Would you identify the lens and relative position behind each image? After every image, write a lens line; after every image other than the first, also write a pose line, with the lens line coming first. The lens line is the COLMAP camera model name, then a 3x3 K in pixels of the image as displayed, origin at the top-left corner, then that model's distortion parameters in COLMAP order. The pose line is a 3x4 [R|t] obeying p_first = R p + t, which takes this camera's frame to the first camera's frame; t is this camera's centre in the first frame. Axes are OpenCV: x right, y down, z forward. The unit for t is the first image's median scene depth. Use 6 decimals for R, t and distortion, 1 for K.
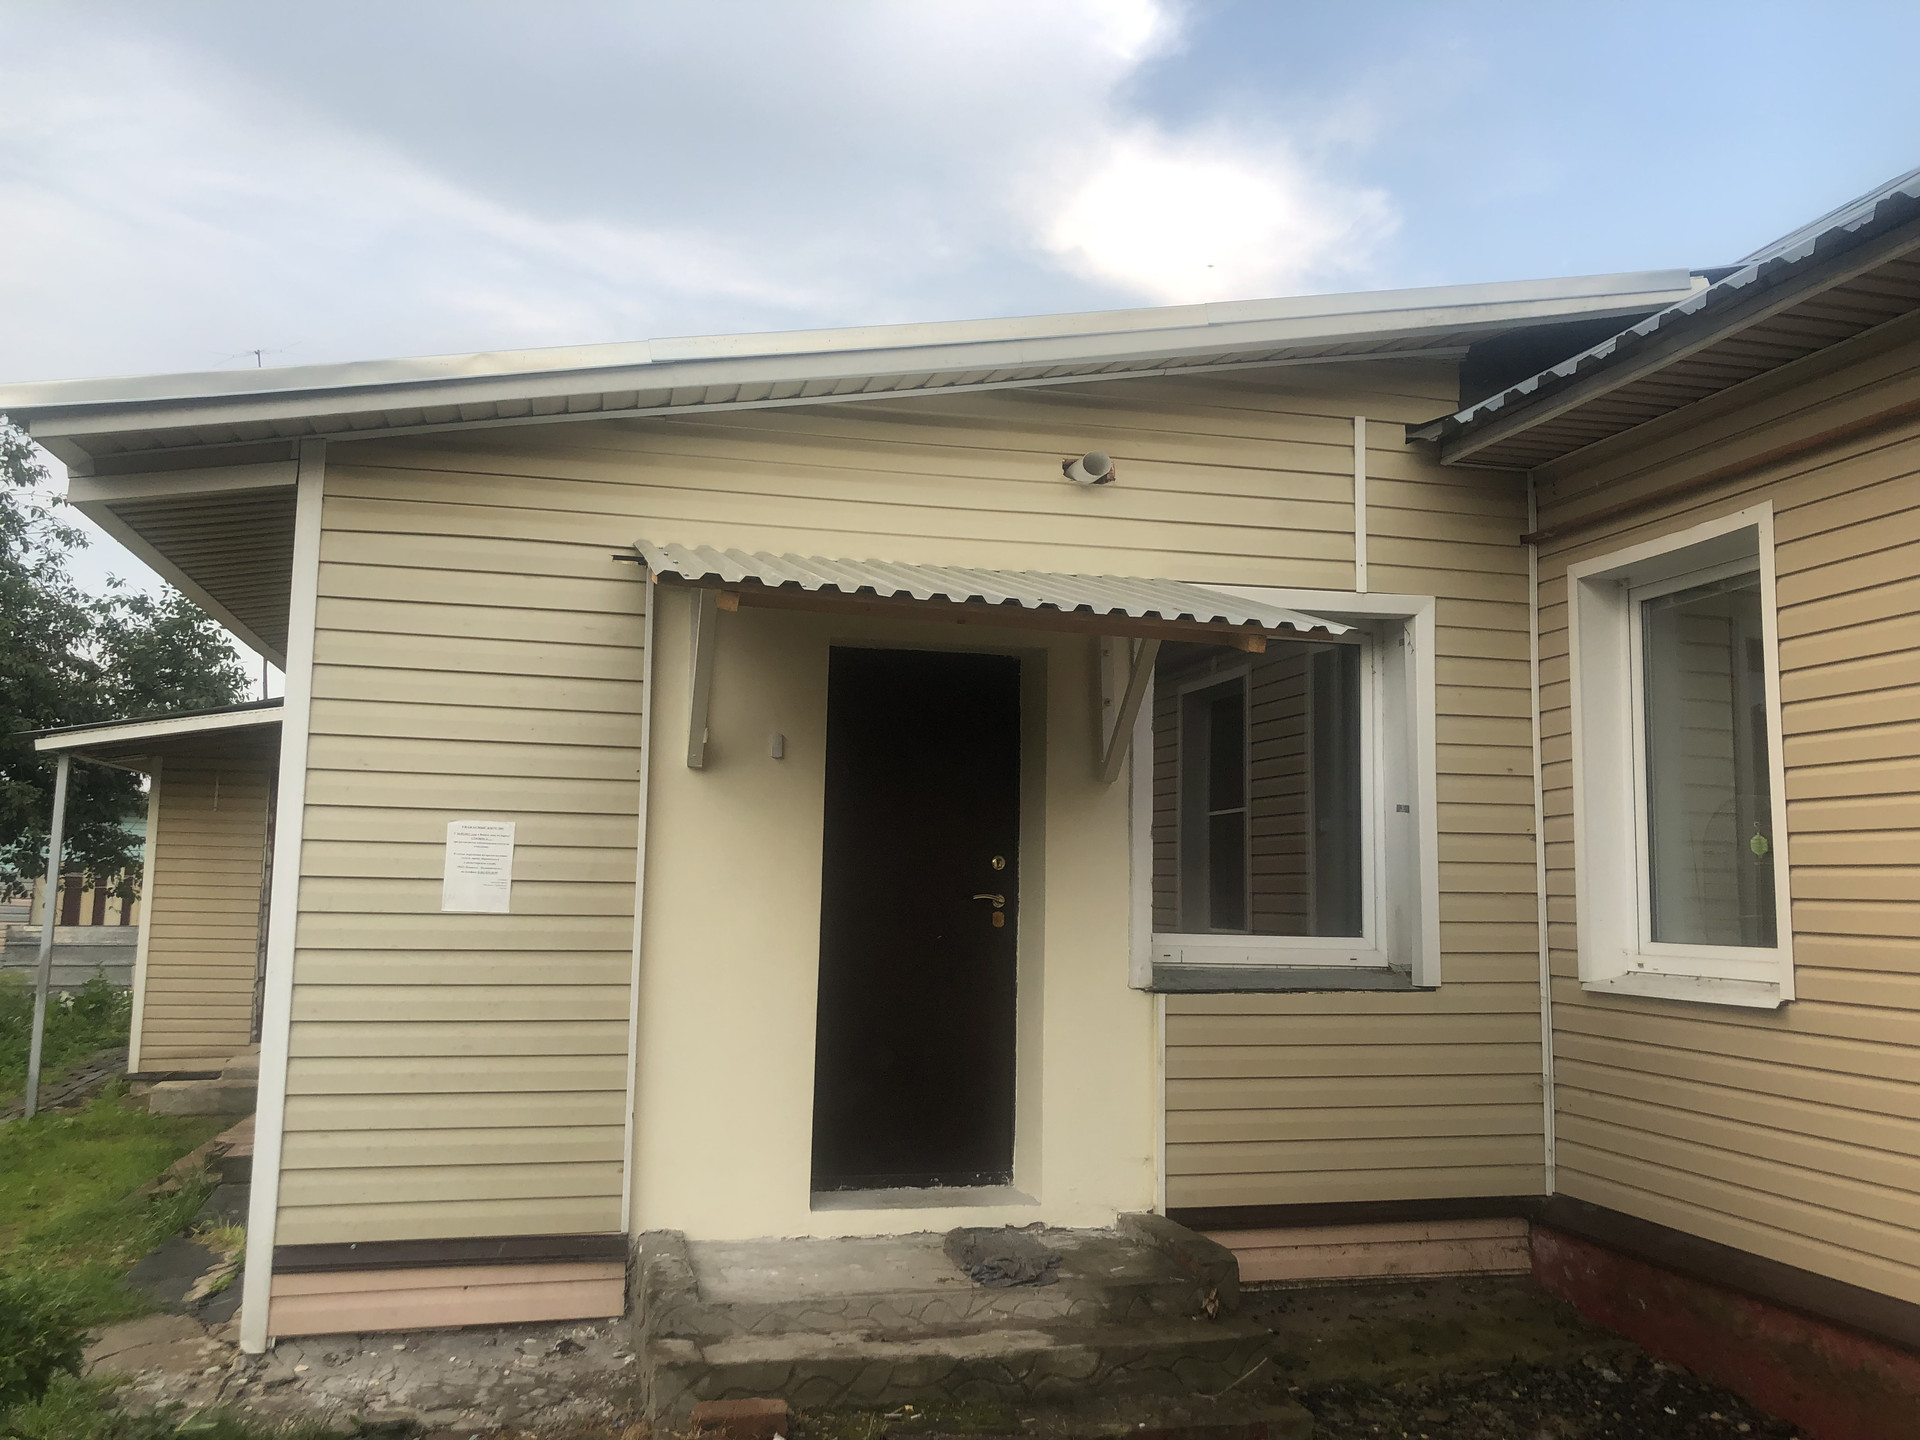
lens RADIAL K [[1590.8, 0, 957.7], [0, 1590.8, 708.6], [0, 0, 1]] dist [0.041927, -0.042586]
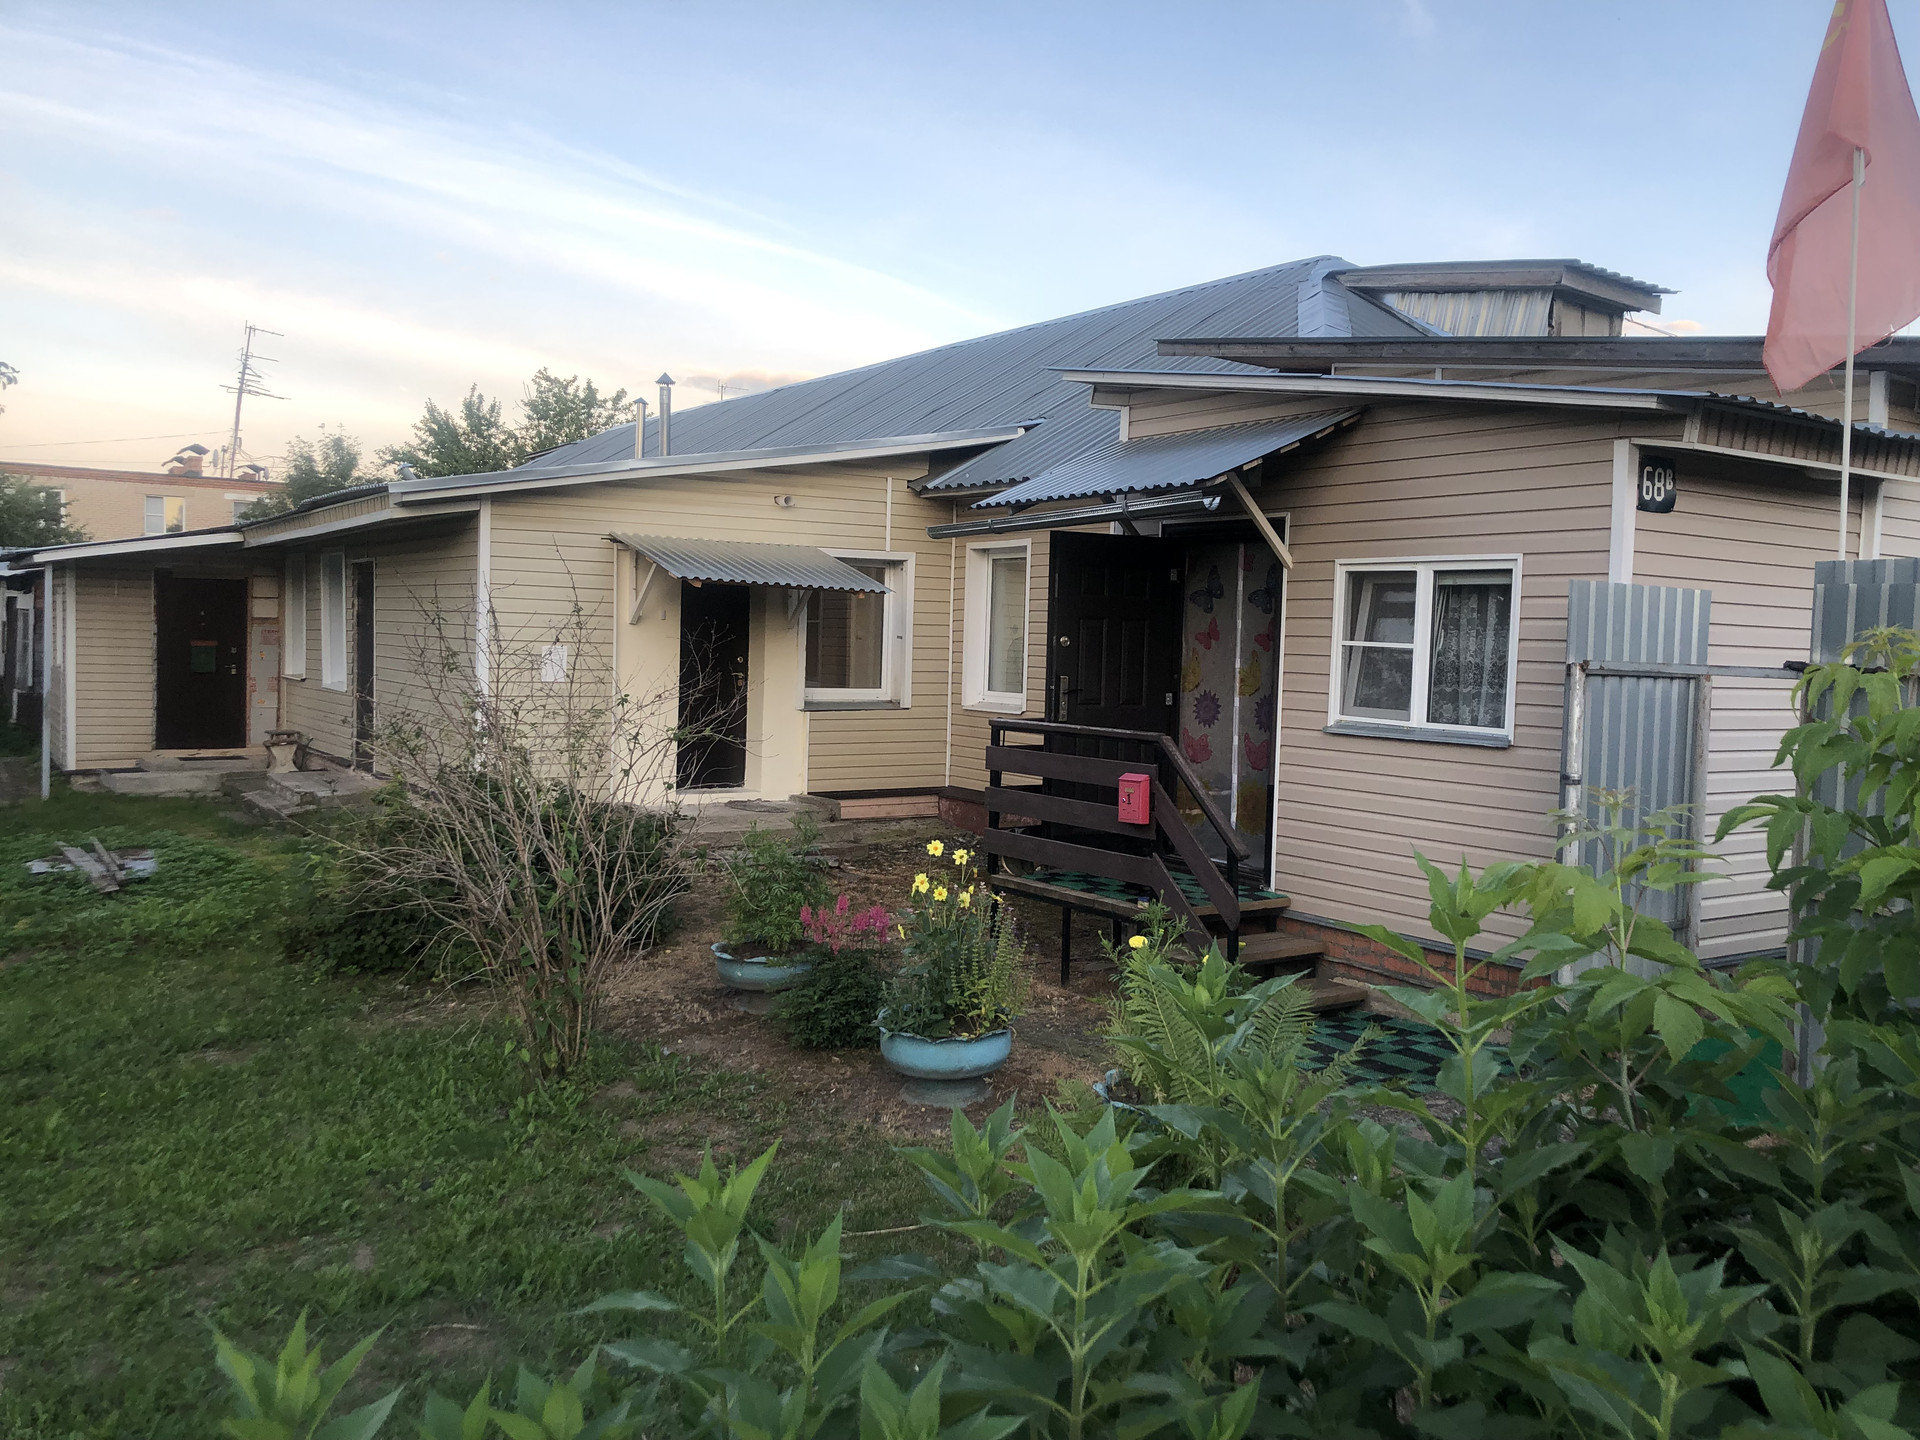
lens RADIAL K [[1590.8, 0, 961.1], [0, 1590.8, 716.9], [0, 0, 1]] dist [0.041927, -0.042586]
pose [[0.942456, -0.007330, 0.334250, -0.469013], [-0.050804, 0.985009, 0.164850, -0.233887], [-0.330448, -0.172345, 0.927955, -1.378533]]
